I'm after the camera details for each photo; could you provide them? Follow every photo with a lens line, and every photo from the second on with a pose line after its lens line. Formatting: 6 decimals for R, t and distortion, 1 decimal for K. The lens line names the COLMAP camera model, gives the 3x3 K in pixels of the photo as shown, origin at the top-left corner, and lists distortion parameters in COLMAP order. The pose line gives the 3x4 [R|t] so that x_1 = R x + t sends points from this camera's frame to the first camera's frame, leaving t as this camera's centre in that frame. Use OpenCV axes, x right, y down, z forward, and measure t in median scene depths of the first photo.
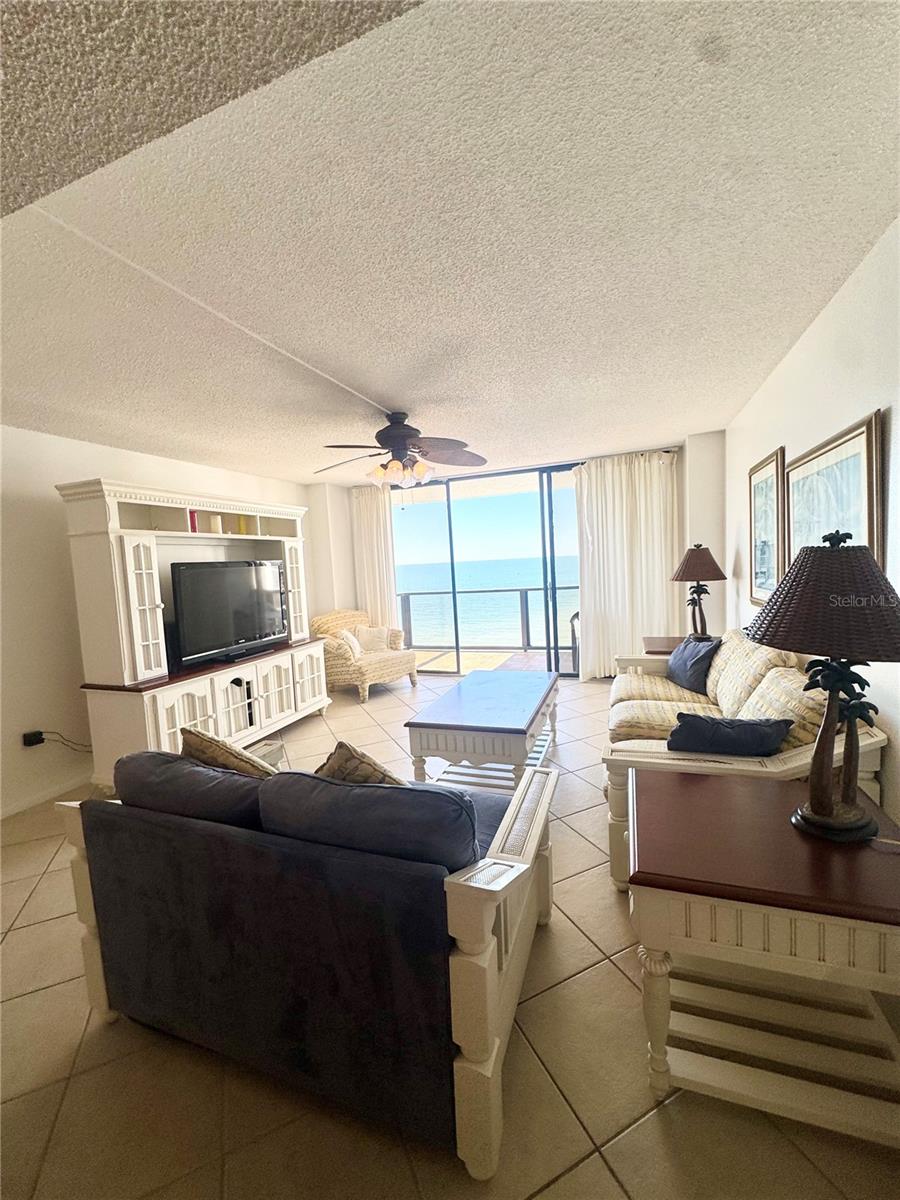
lens RADIAL K [[478.9, 0, 449.5], [0, 478.9, 601.8], [0, 0, 1]] dist [-0.003861, 0.000490]
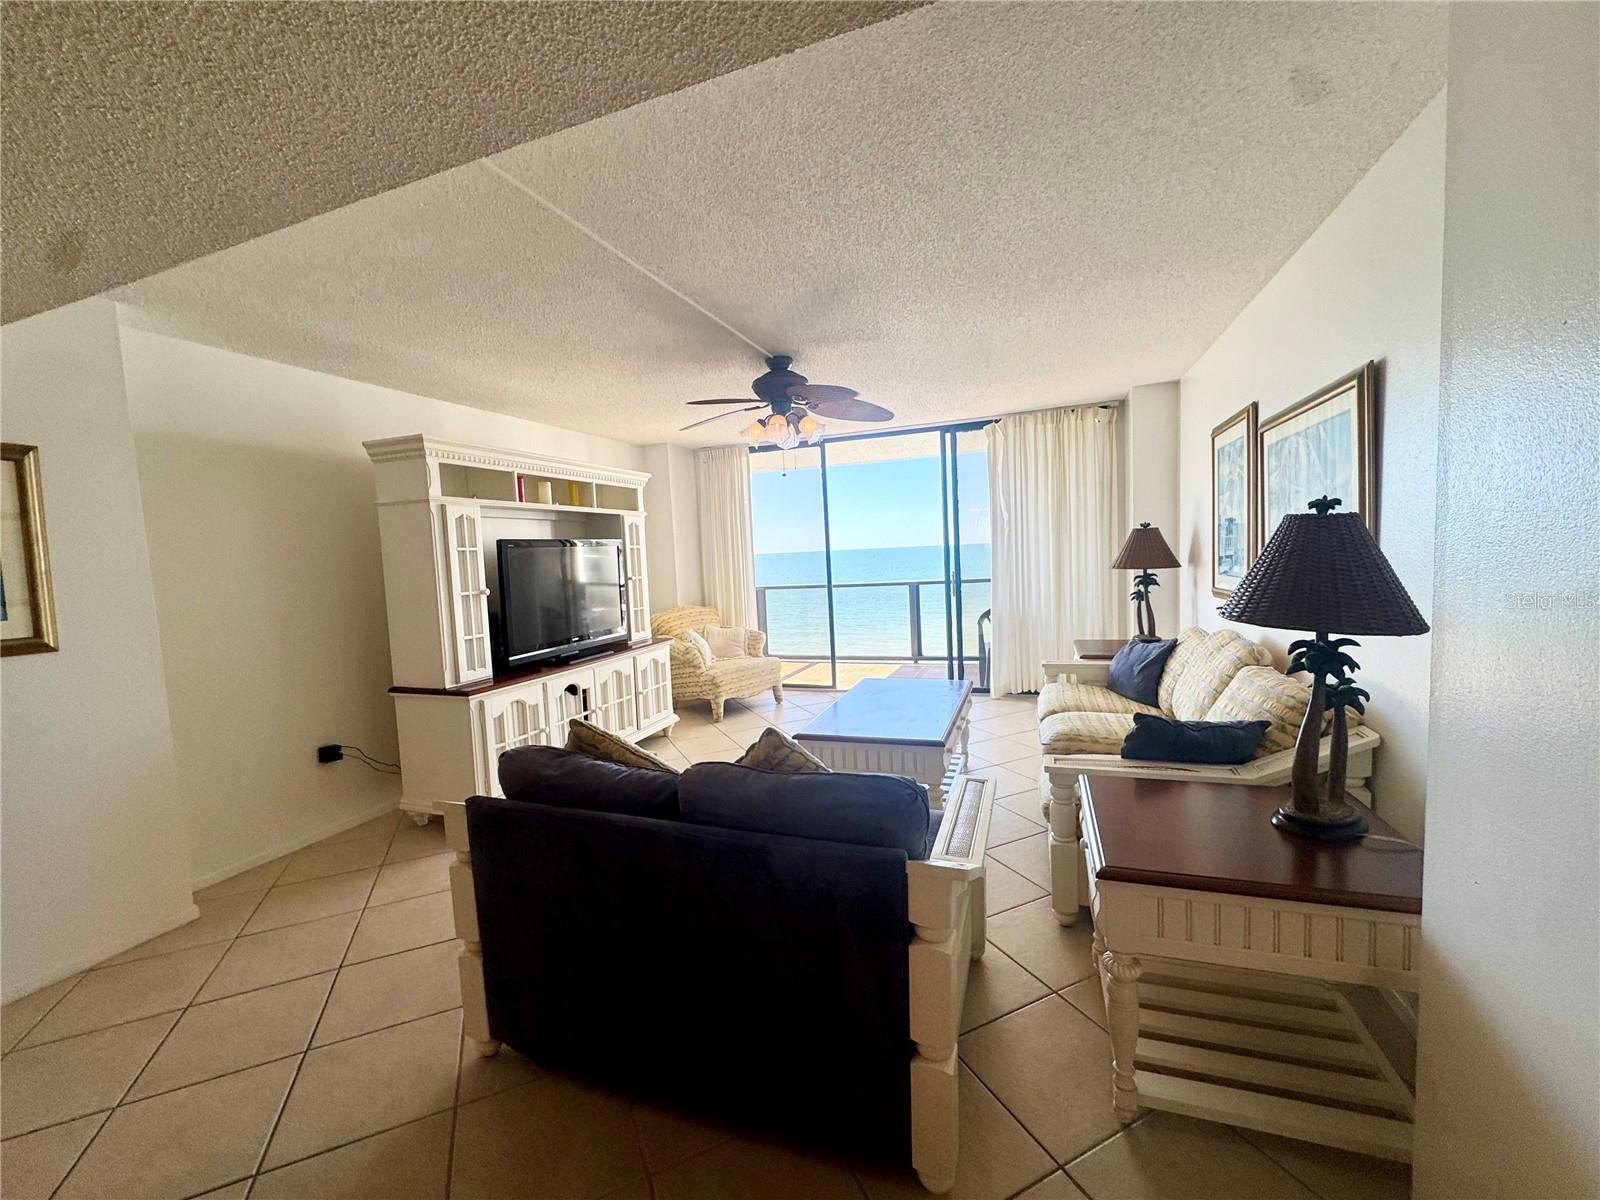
lens RADIAL K [[638.5, 0, 799.8], [0, 638.5, 602.5], [0, 0, 1]] dist [-0.003861, 0.000490]
pose [[0.999970, 0.007770, 0.000516, -0.077365], [-0.007769, 0.999964, -0.003442, 0.027618], [-0.000543, 0.003438, 0.999994, -0.087031]]
